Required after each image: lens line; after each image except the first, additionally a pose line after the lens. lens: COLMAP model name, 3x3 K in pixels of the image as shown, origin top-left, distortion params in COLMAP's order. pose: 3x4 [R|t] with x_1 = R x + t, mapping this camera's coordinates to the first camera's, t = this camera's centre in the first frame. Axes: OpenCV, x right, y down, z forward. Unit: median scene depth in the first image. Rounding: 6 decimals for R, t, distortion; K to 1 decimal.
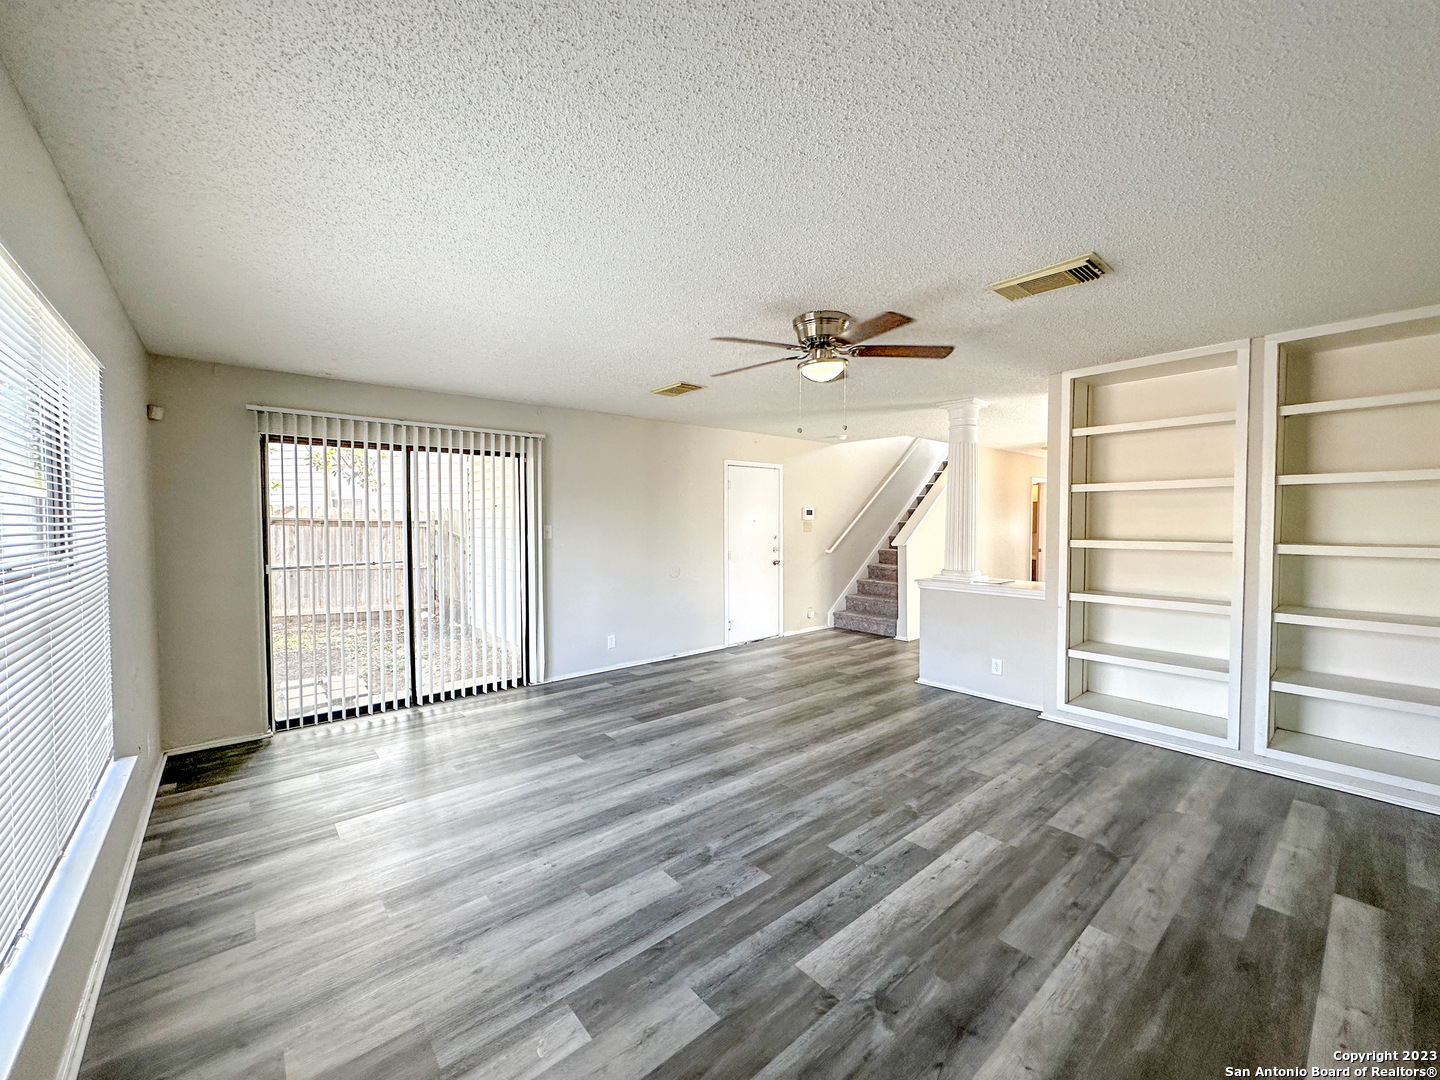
lens RADIAL K [[574.7, 0, 718.1], [0, 574.7, 539.3], [0, 0, 1]] dist [-0.000229, 0.000433]
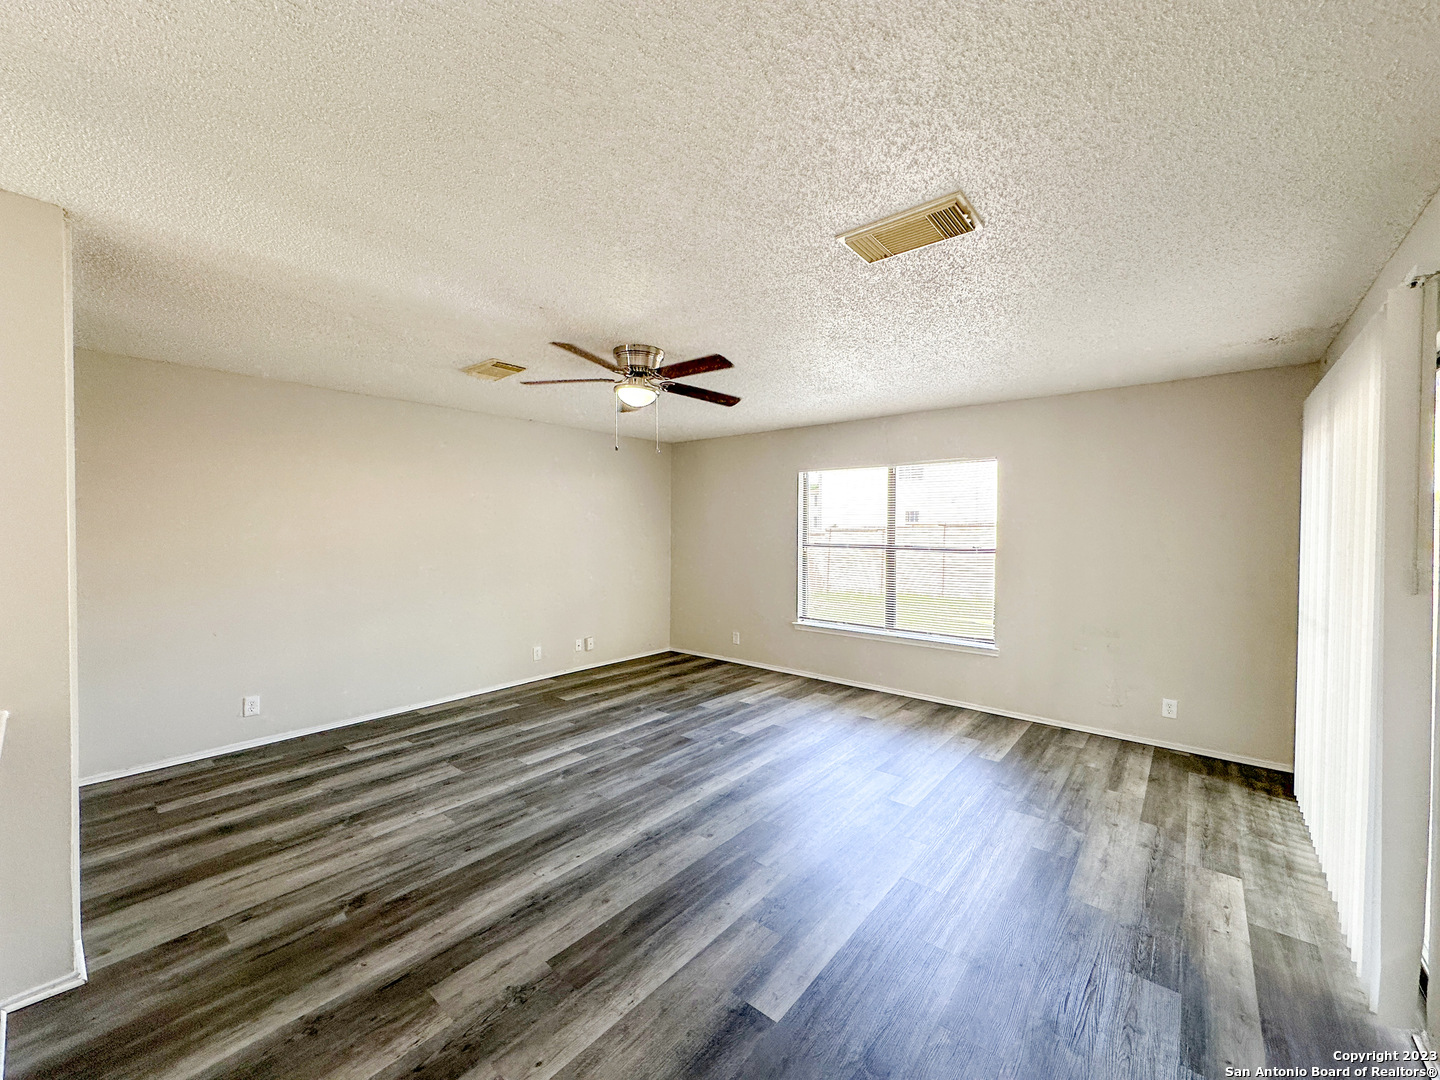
lens RADIAL K [[572.7, 0, 718.5], [0, 572.7, 539.7], [0, 0, 1]] dist [0.000223, 0.000221]
pose [[-0.985330, 0.003576, -0.170620, 0.223338], [-0.005728, 0.998524, 0.054009, -0.083679], [0.170561, 0.054194, -0.983856, 2.204606]]
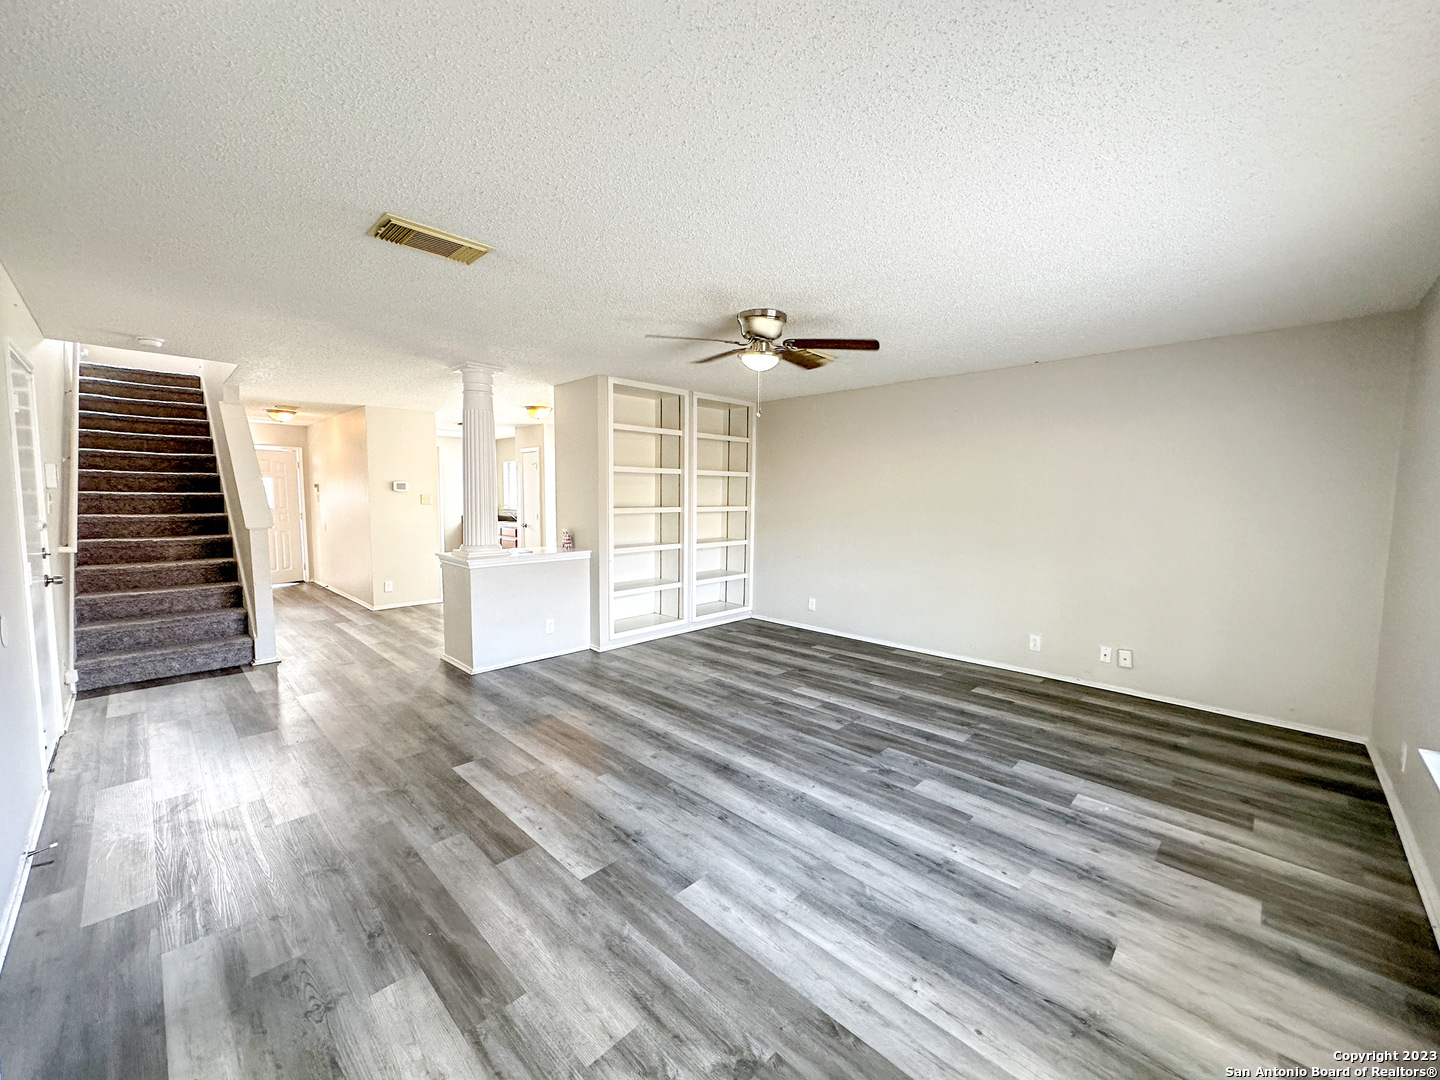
lens RADIAL K [[574.7, 0, 718.1], [0, 574.7, 539.3], [0, 0, 1]] dist [-0.000229, 0.000433]
pose [[-0.090343, -0.077699, 0.992875, -1.003393], [0.028023, 0.996359, 0.080521, -0.038777], [-0.995516, 0.035098, -0.087837, 1.241926]]
